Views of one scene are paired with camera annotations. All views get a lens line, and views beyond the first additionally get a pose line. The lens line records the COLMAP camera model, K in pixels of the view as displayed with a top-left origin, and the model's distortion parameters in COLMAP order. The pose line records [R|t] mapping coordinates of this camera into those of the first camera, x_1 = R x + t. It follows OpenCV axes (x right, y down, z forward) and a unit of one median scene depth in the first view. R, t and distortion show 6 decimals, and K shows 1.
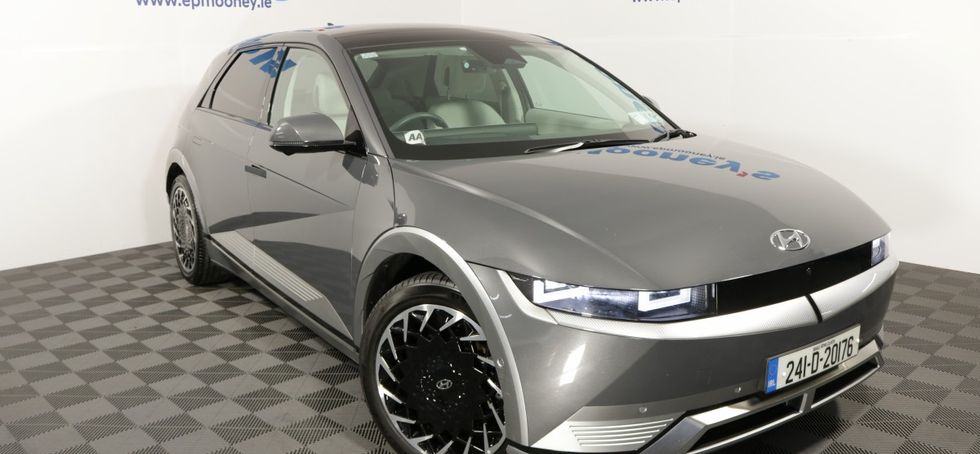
lens RADIAL K [[793.3, 0, 490.3], [0, 793.3, 236.7], [0, 0, 1]] dist [-0.109065, 0.044011]
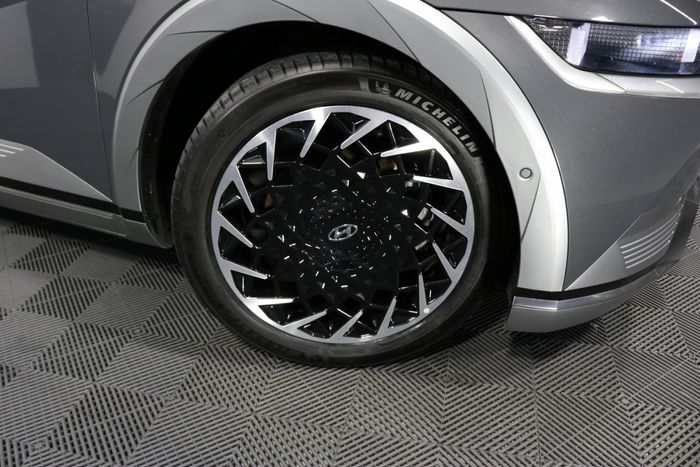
lens RADIAL K [[572.1, 0, 351.9], [0, 572.1, 230.4], [0, 0, 1]] dist [-0.133510, 0.046138]
pose [[0.843877, -0.240440, 0.479646, -0.280995], [0.110282, 0.952609, 0.283503, 0.056271], [-0.525080, -0.186345, 0.830401, 0.628572]]
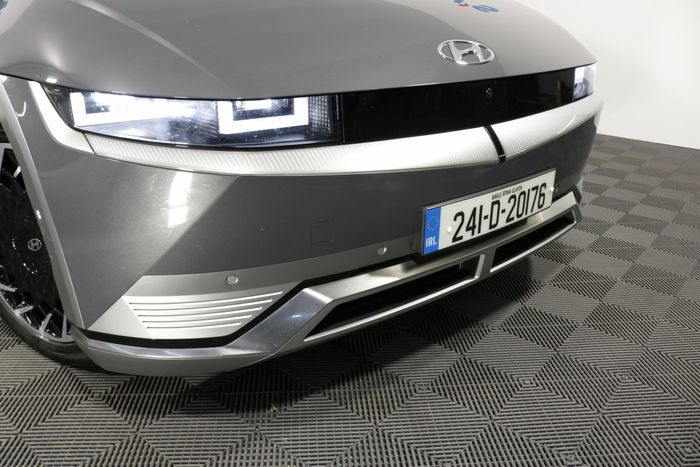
lens RADIAL K [[572.1, 0, 346.1], [0, 572.1, 229.7], [0, 0, 1]] dist [-0.133510, 0.046138]
pose [[0.997402, -0.010464, 0.071279, 0.223667], [-0.001386, 0.986426, 0.164203, 0.081978], [-0.072029, -0.163875, 0.983848, 0.441830]]
